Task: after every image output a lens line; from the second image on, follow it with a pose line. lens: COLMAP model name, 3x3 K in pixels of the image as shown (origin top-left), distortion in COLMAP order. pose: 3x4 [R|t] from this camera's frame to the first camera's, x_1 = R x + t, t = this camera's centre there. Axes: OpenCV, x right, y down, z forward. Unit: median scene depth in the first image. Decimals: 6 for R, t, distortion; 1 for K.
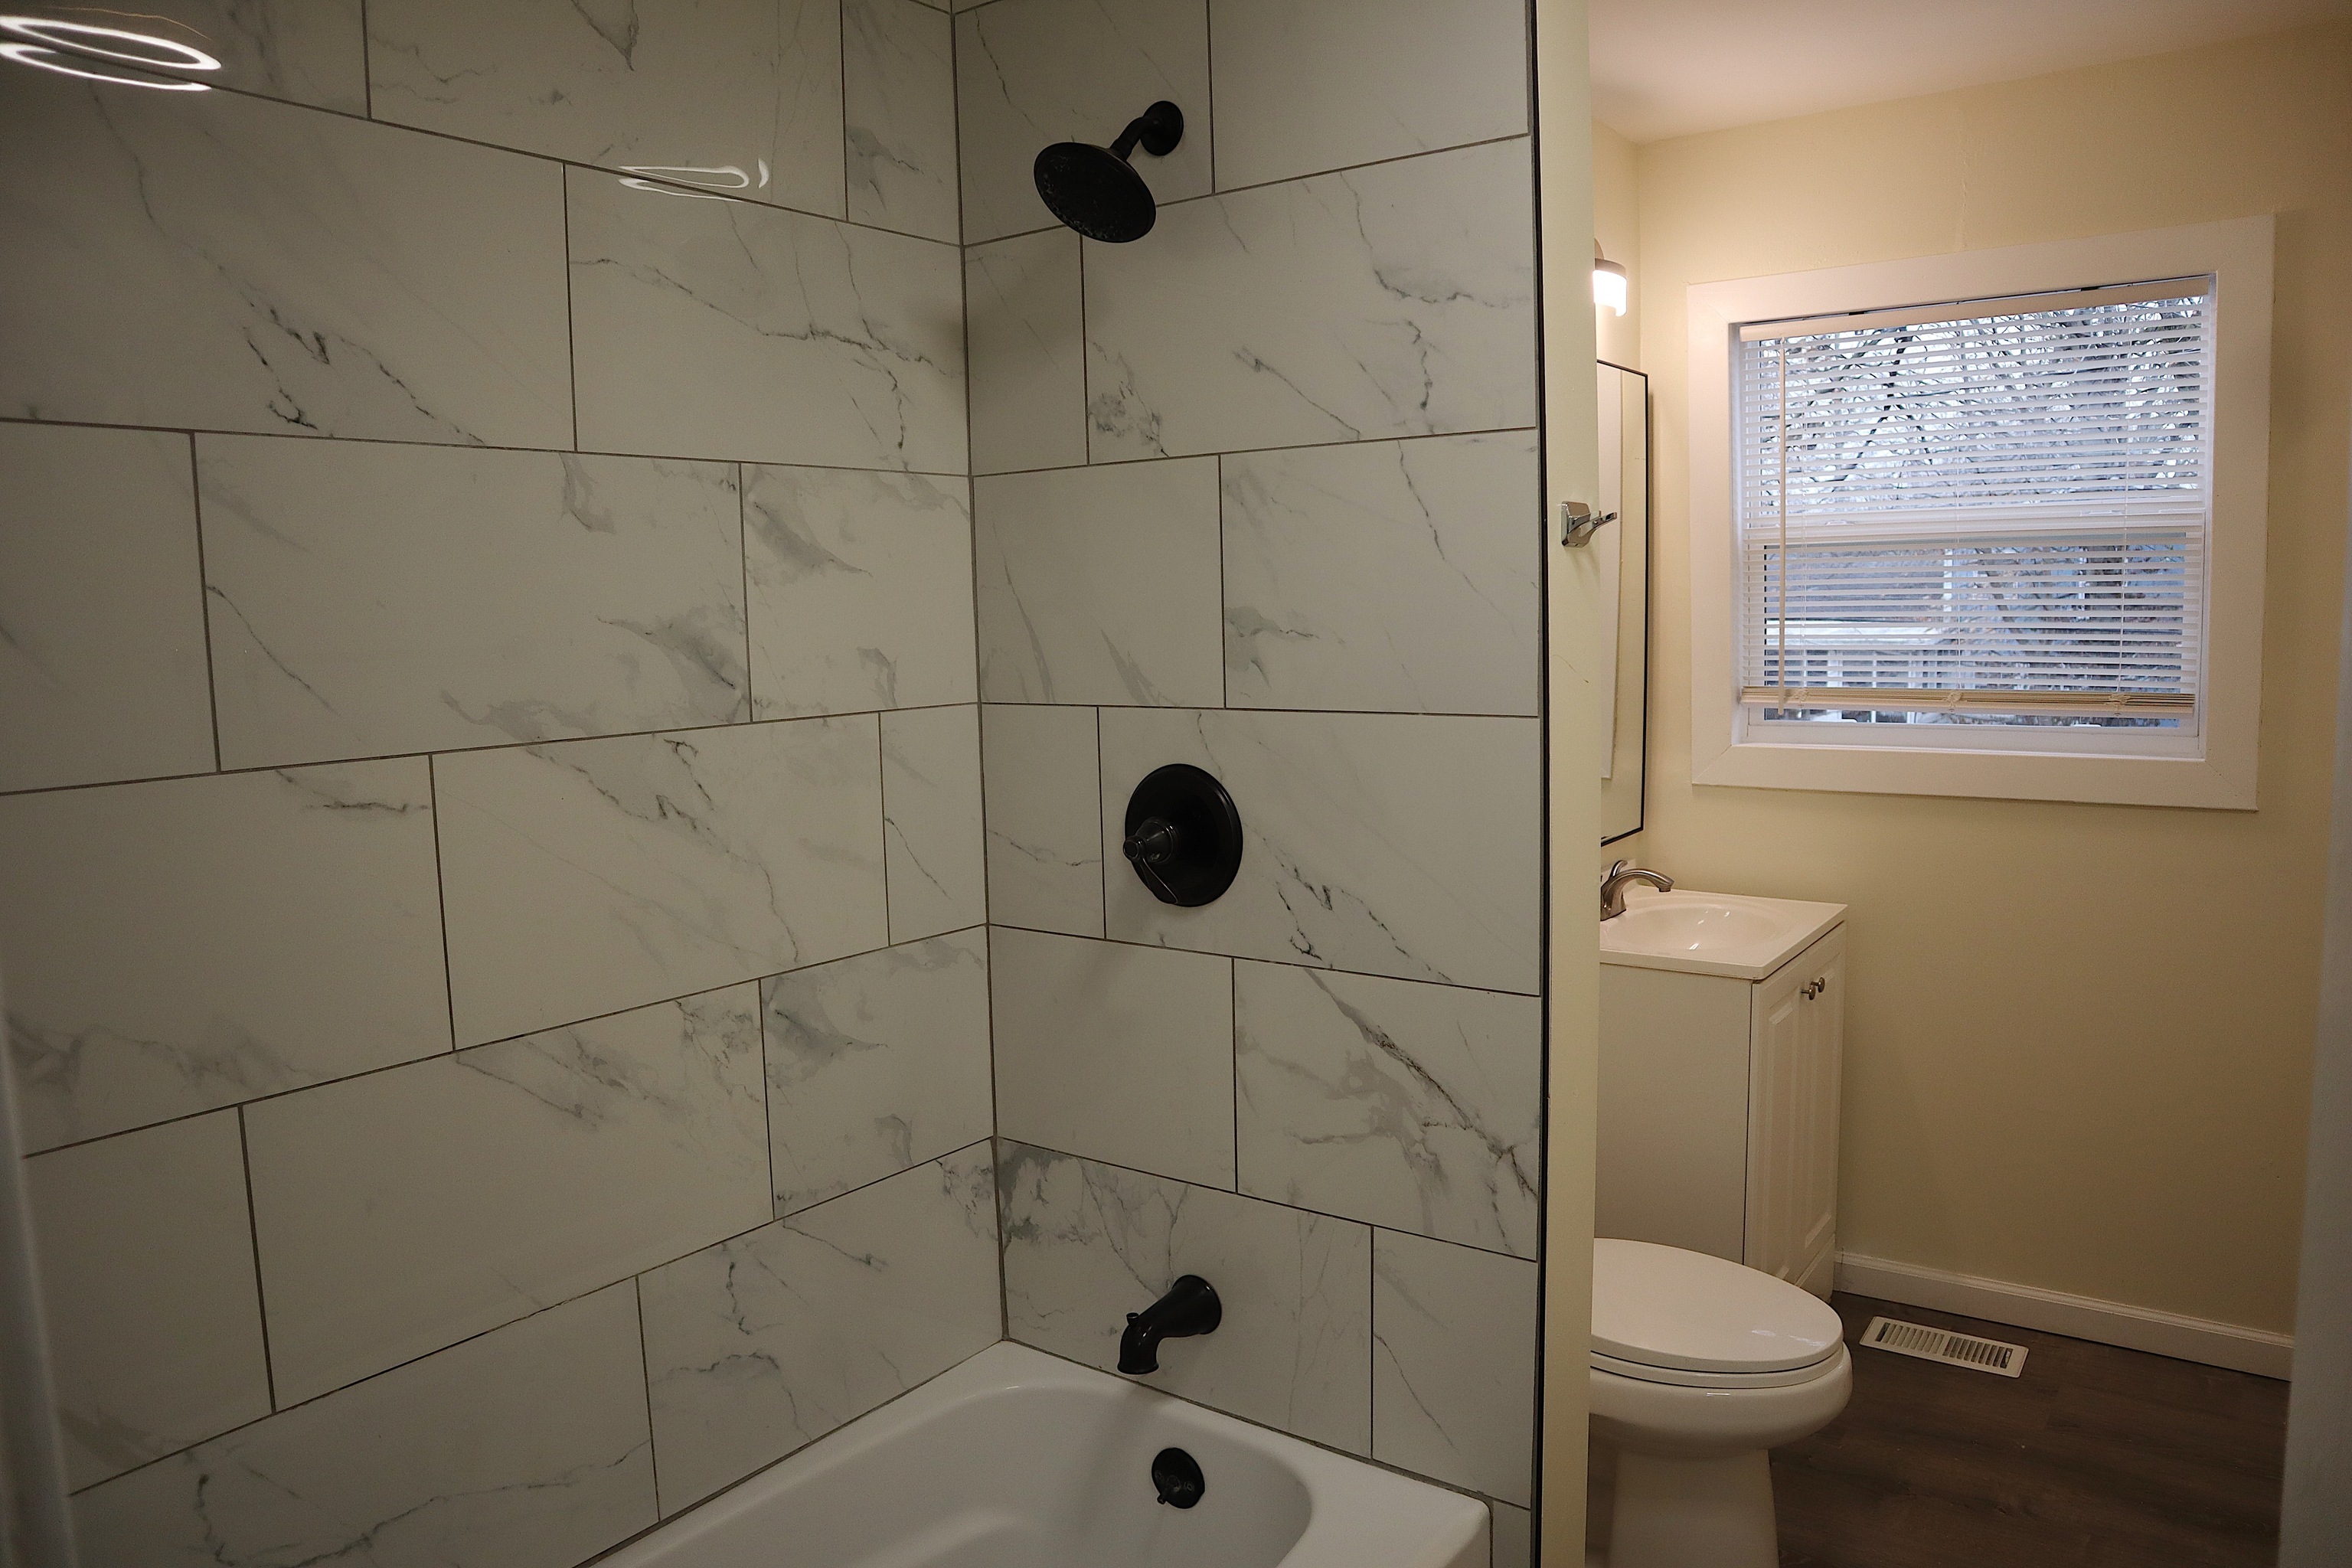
lens RADIAL K [[1624.7, 0, 1170.5], [0, 1624.7, 789.2], [0, 0, 1]] dist [-0.126629, 0.080699]
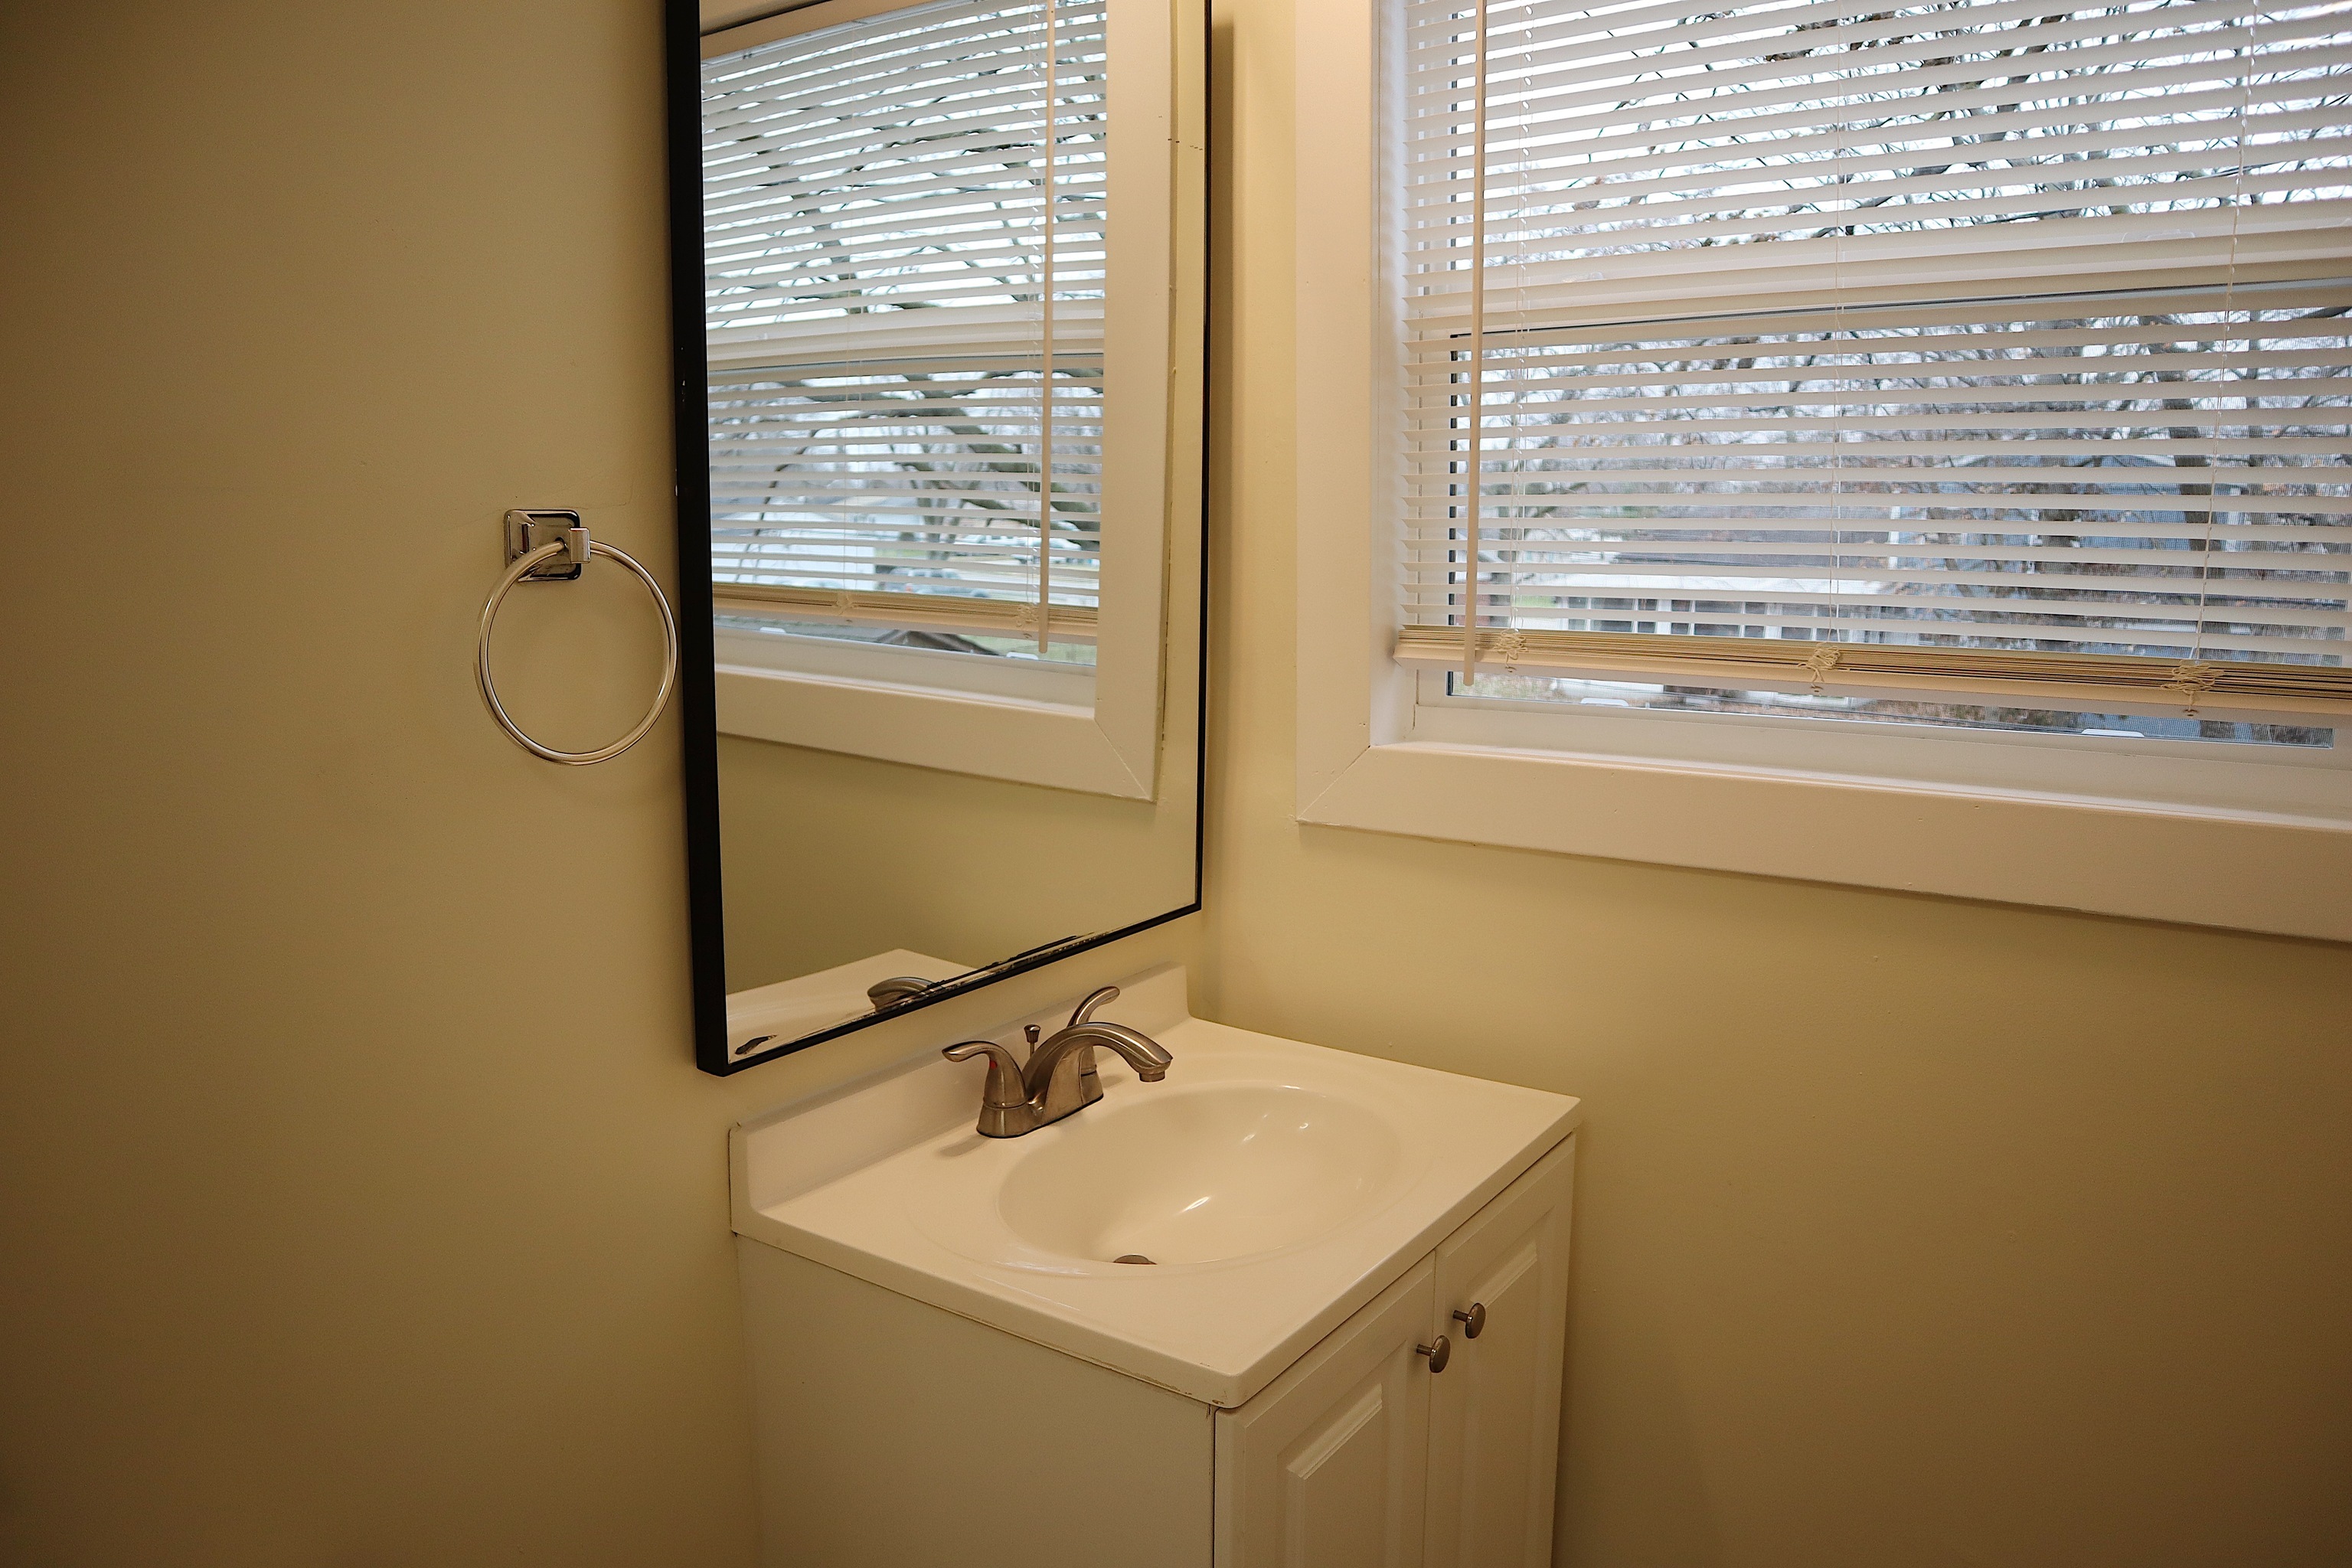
lens RADIAL K [[1627.4, 0, 1176.4], [0, 1627.4, 744.3], [0, 0, 1]] dist [-0.146376, 0.076377]
pose [[0.999202, 0.025249, 0.030948, 0.275171], [-0.025572, 0.999622, 0.010088, -0.031164], [-0.030682, -0.010872, 0.999470, 0.509128]]
